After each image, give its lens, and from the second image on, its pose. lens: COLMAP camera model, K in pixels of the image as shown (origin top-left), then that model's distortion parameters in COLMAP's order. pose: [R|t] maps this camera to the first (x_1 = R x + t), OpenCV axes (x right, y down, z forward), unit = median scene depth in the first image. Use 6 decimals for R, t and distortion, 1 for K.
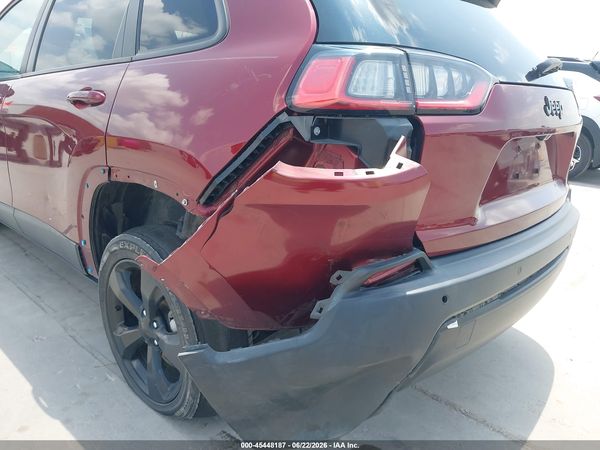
lens RADIAL K [[486.3, 0, 316.6], [0, 486.3, 224.4], [0, 0, 1]] dist [0.008922, -0.011113]
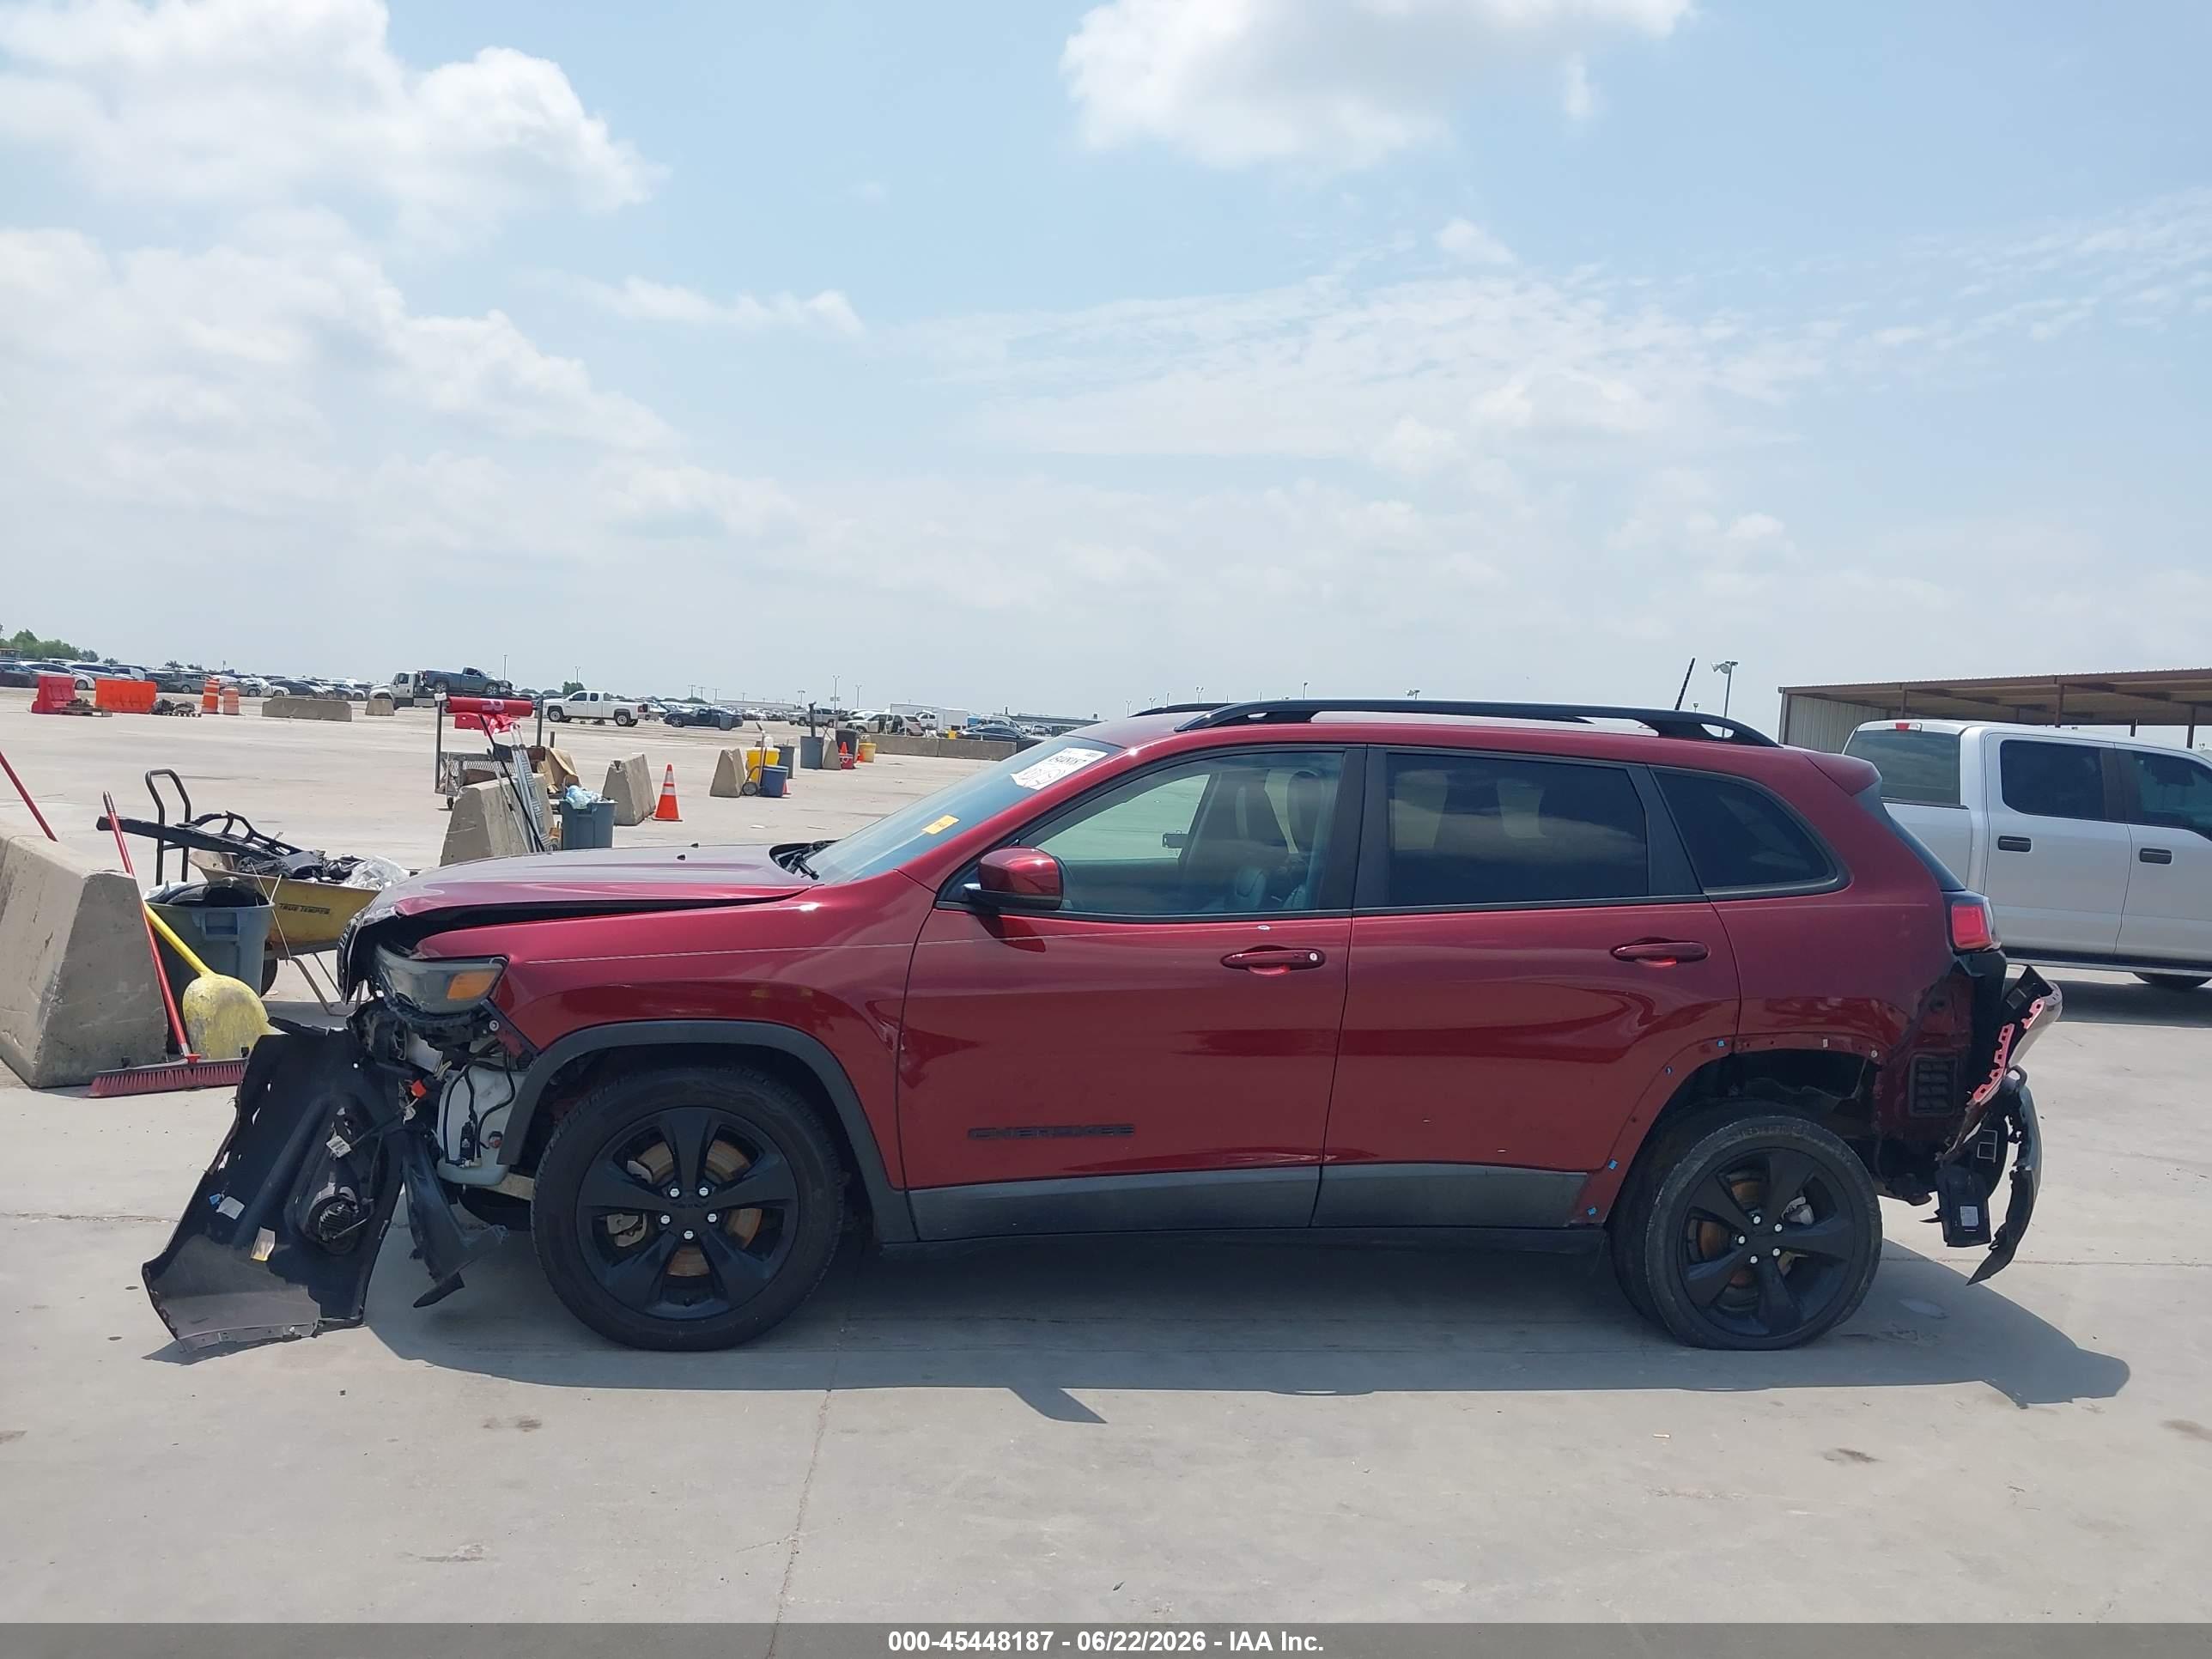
lens RADIAL K [[1776.6, 0, 1174.1], [0, 1776.6, 858.0], [0, 0, 1]] dist [-0.001359, -0.005517]
pose [[0.612437, -0.077757, 0.786686, -4.282070], [0.196635, 0.978857, -0.056329, -0.557441], [-0.765673, 0.189188, 0.614779, -0.171254]]
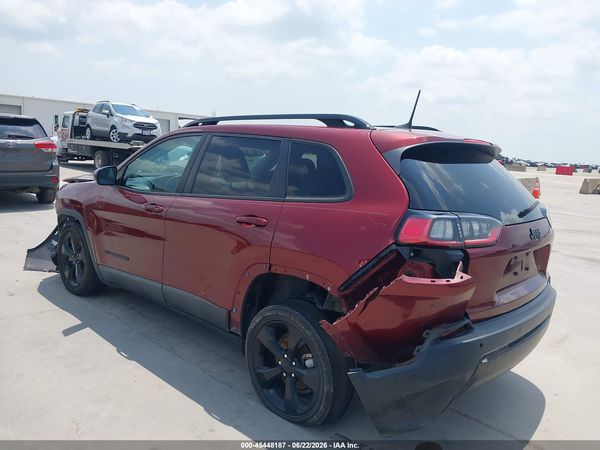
lens RADIAL K [[486.3, 0, 316.6], [0, 486.3, 224.4], [0, 0, 1]] dist [0.008922, -0.011113]
pose [[0.999808, 0.009073, 0.017350, -0.396320], [-0.006923, 0.992722, -0.120227, -0.076754], [-0.018314, 0.120084, 0.992595, -0.874473]]
